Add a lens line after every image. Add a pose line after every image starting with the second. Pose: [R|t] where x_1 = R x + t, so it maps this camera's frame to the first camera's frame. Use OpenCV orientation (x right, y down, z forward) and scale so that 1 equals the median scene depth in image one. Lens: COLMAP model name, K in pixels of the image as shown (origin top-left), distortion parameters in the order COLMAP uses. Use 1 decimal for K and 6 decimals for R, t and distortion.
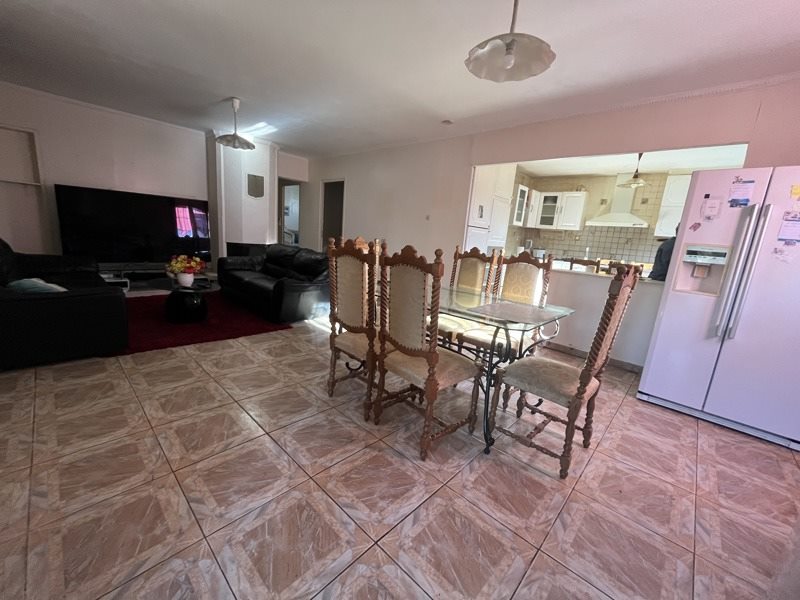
lens RADIAL K [[323.4, 0, 397.3], [0, 323.4, 300.2], [0, 0, 1]] dist [-0.003892, -0.000382]
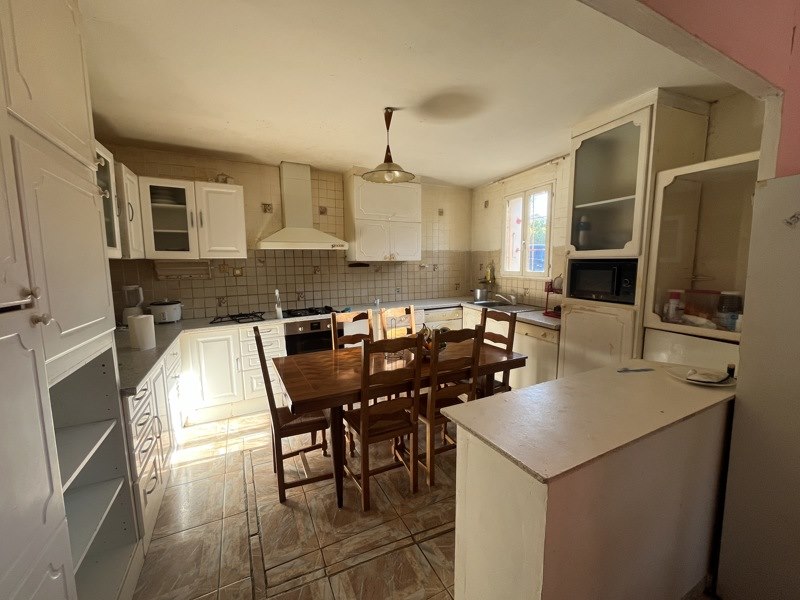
lens RADIAL K [[323.4, 0, 397.3], [0, 323.4, 300.2], [0, 0, 1]] dist [-0.003892, -0.000382]
pose [[0.348053, -0.186272, 0.918783, 0.148994], [0.227894, 0.967474, 0.109813, -0.149481], [-0.909353, 0.171165, 0.379183, 0.575360]]
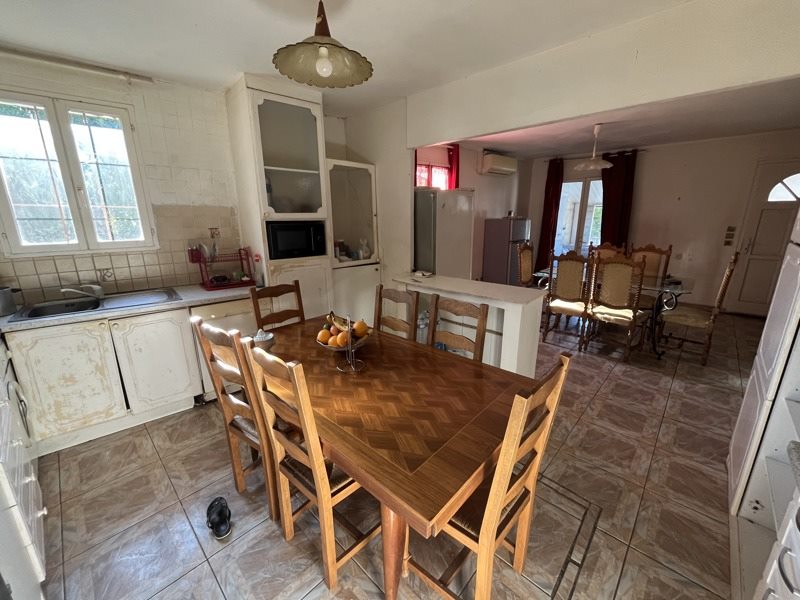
lens RADIAL K [[323.4, 0, 397.3], [0, 323.4, 300.2], [0, 0, 1]] dist [-0.003892, -0.000382]
pose [[-0.997635, -0.068163, -0.008850, 0.461670], [-0.065011, 0.893933, 0.443460, -0.210517], [-0.022316, 0.442987, -0.896250, 0.949520]]
